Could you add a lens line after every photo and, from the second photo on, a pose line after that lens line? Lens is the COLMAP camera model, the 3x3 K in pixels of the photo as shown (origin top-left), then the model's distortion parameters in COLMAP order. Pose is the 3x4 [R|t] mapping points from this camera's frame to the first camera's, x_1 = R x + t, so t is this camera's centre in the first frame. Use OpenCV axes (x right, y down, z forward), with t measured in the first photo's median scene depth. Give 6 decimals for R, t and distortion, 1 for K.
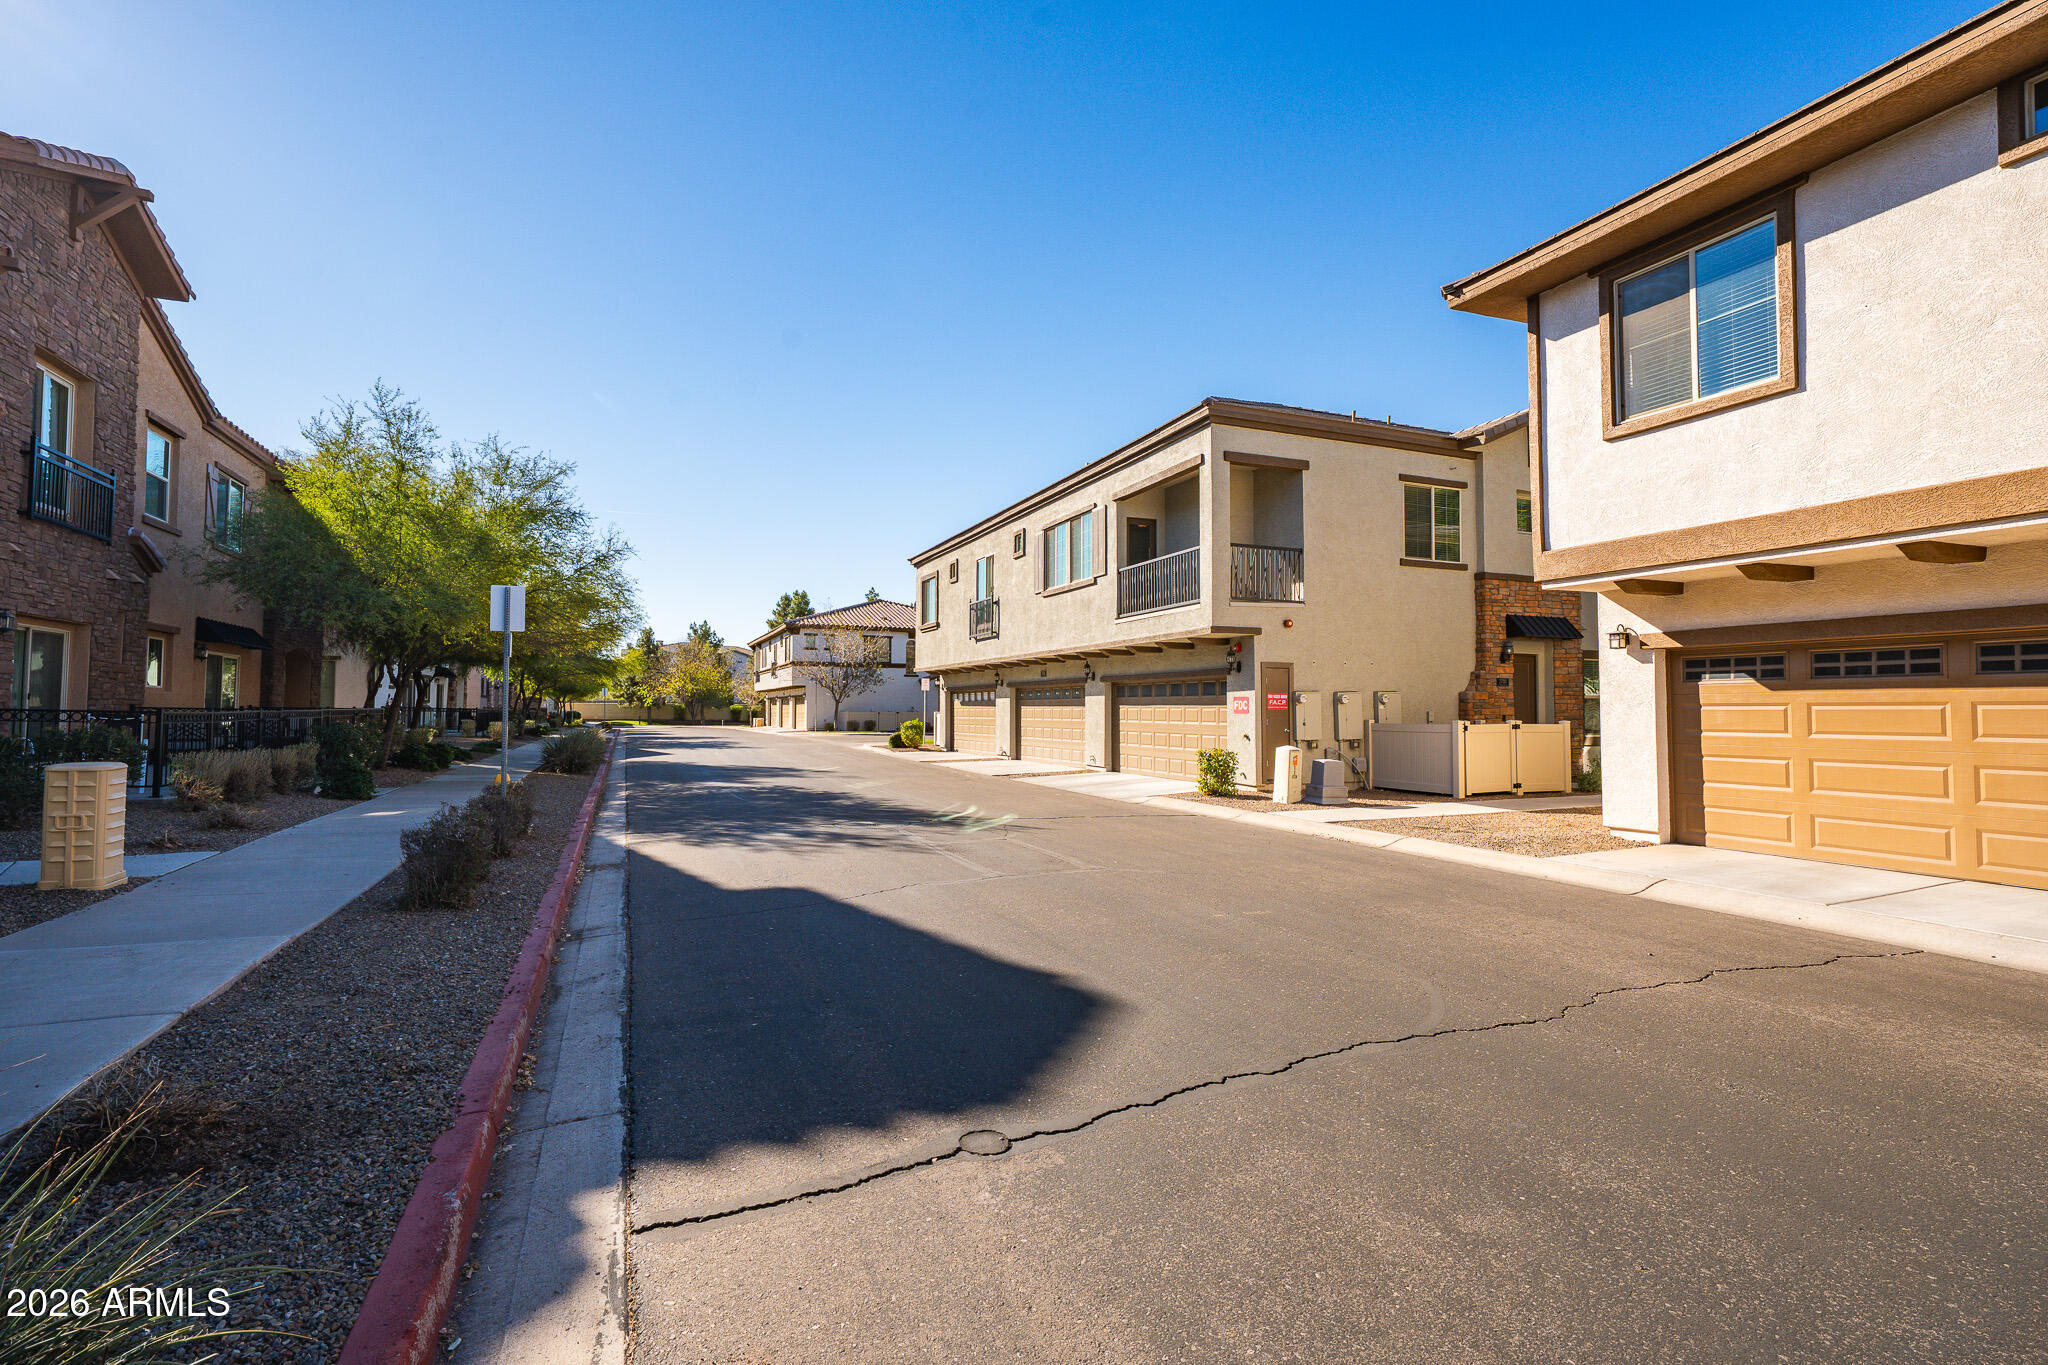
lens RADIAL K [[1044.8, 0, 966.3], [0, 1044.8, 673.0], [0, 0, 1]] dist [-0.007781, 0.001642]
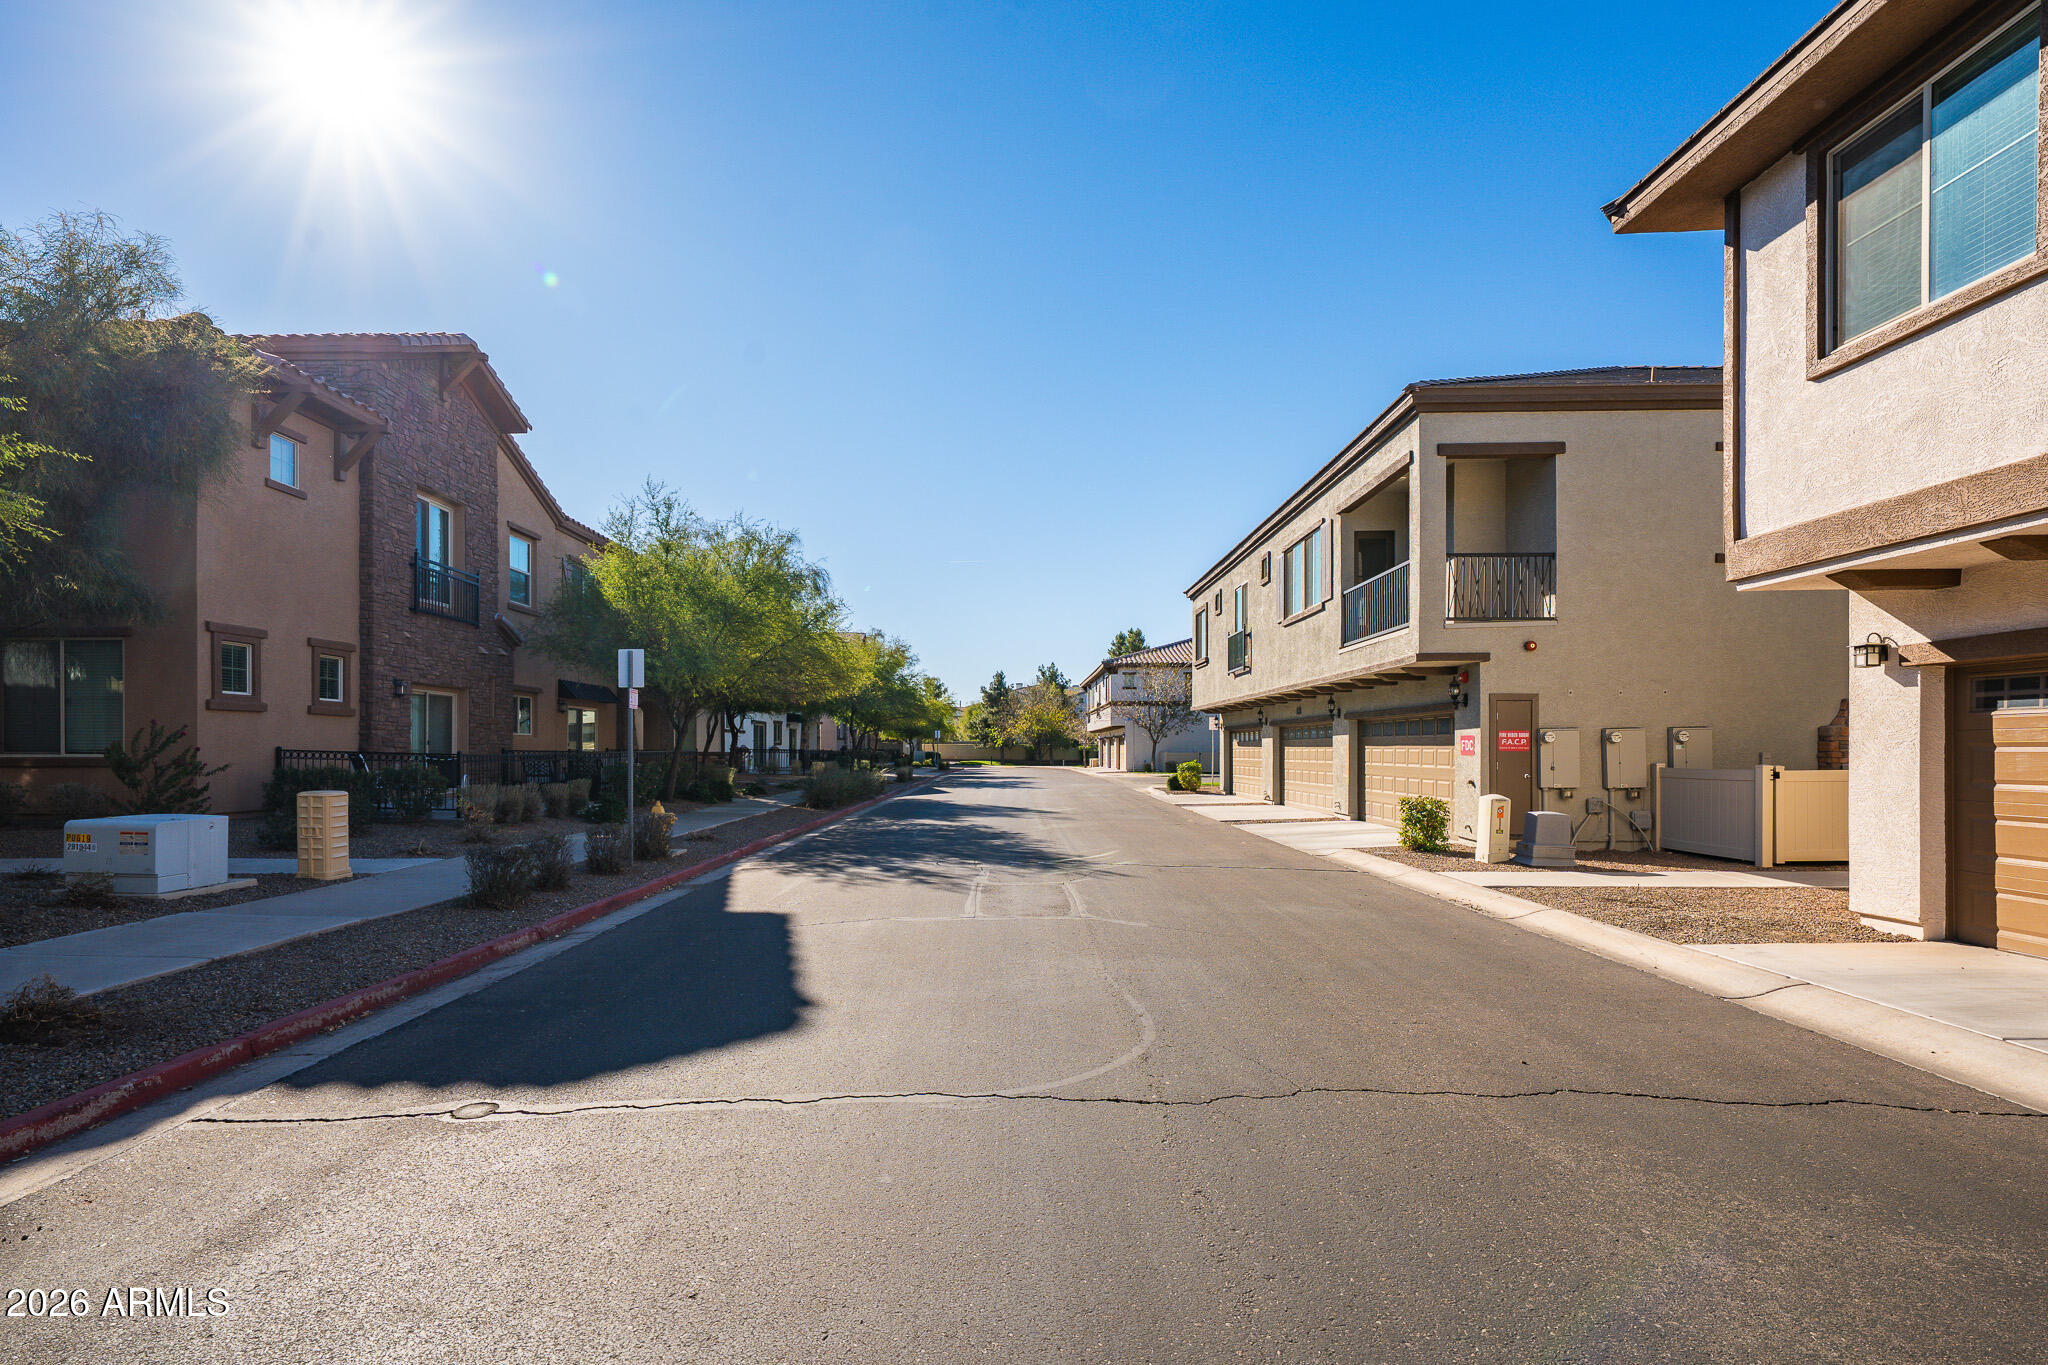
lens RADIAL K [[1044.8, 0, 862.5], [0, 1044.8, 756.9], [0, 0, 1]] dist [-0.007781, 0.001642]
pose [[0.891810, 0.001212, -0.452409, 0.210680], [0.017819, 0.999126, 0.037801, -0.000435], [0.452060, -0.041773, 0.891009, 0.029177]]
